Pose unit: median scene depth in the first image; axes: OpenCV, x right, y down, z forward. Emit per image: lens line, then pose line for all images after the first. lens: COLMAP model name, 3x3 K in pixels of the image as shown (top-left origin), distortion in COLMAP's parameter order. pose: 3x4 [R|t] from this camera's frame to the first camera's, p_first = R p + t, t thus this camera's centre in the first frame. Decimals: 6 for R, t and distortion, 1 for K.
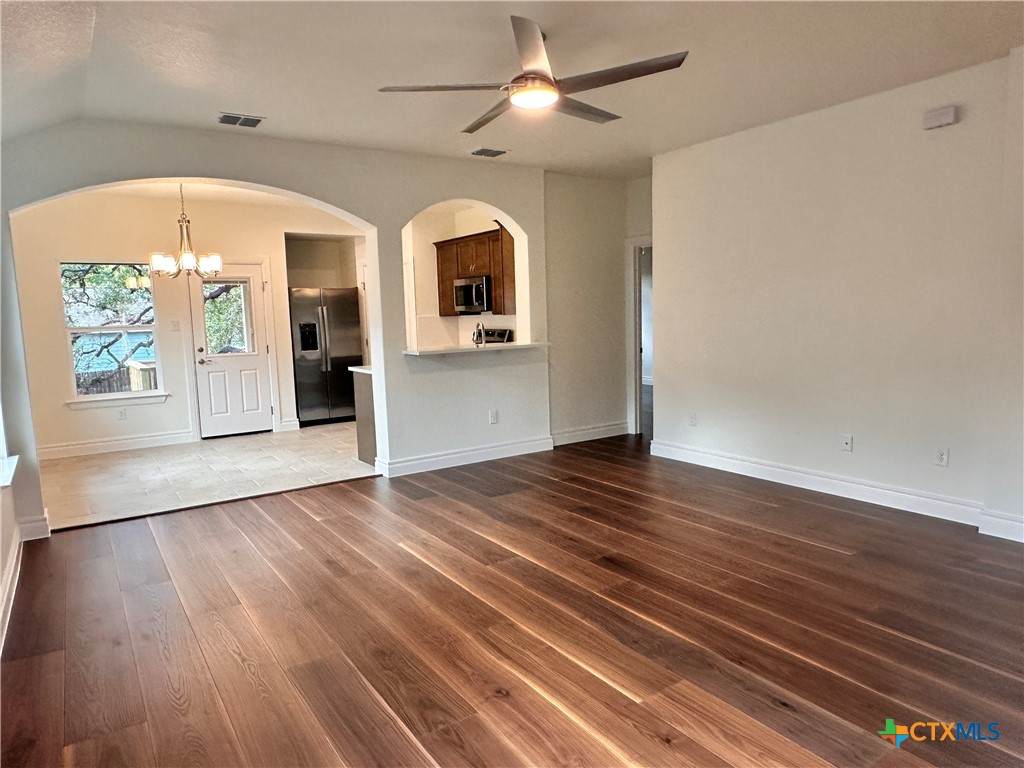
lens RADIAL K [[664.6, 0, 512.0], [0, 664.6, 384.0], [0, 0, 1]] dist [0.000954, 0.000339]
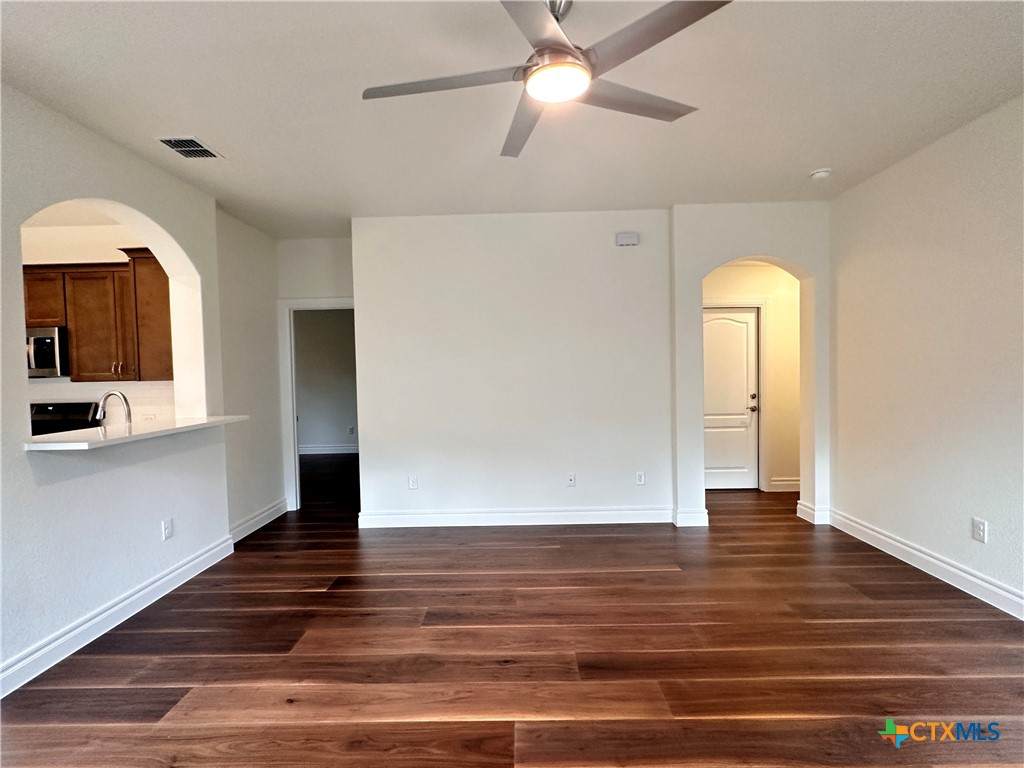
lens RADIAL K [[501.8, 0, 512.0], [0, 501.8, 384.0], [0, 0, 1]] dist [-0.001633, -0.000872]
pose [[0.571996, -0.005484, 0.820238, -0.256992], [0.095436, 0.993631, -0.059909, -0.034618], [-0.814685, 0.112549, 0.568876, 0.421751]]
